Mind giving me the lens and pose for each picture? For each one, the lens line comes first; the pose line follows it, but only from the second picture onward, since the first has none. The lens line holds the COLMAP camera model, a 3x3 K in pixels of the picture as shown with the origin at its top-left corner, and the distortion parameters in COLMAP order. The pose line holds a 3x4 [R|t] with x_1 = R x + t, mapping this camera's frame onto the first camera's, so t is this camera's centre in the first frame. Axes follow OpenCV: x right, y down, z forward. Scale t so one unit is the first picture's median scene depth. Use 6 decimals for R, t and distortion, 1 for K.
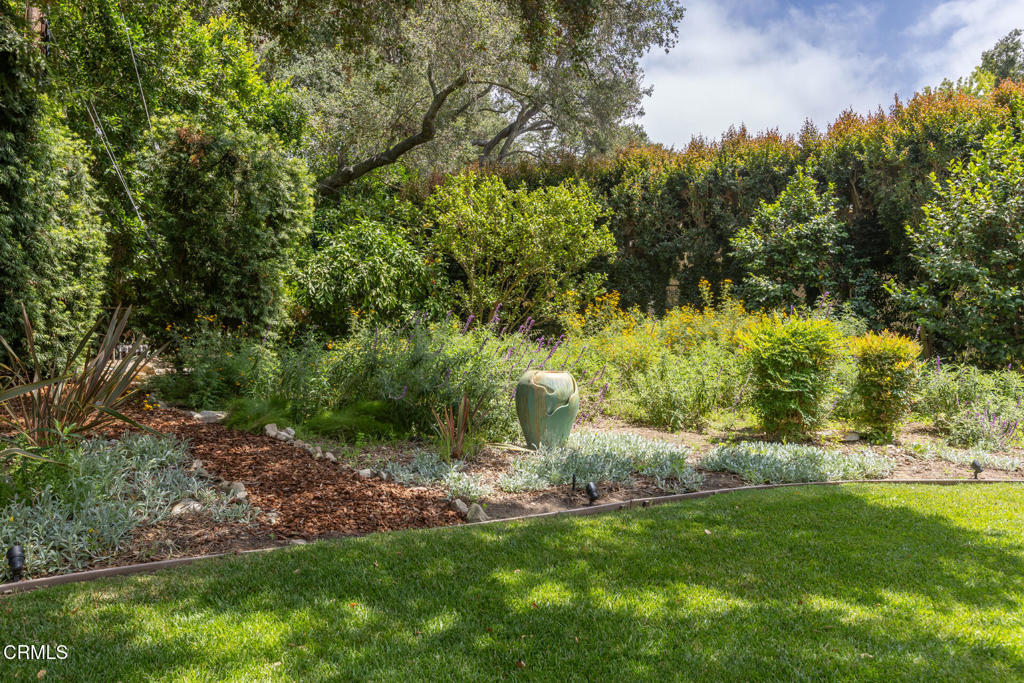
lens RADIAL K [[768.0, 0, 512.0], [0, 768.0, 341.5], [0, 0, 1]] dist [-0.007129, -0.000874]
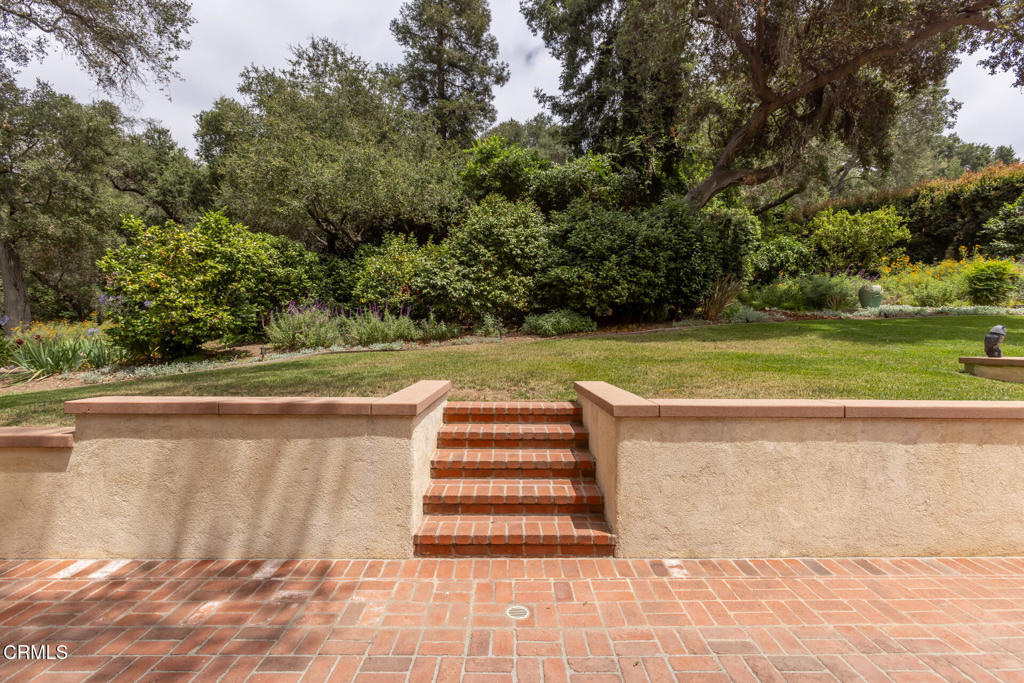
lens RADIAL K [[477.6, 0, 508.6], [0, 477.6, 339.9], [0, 0, 1]] dist [-0.003585, 0.000180]
pose [[0.823467, 0.005609, -0.567337, -0.037350], [0.038107, 0.997146, 0.065171, 0.043967], [0.566083, -0.075286, 0.820903, -0.798219]]
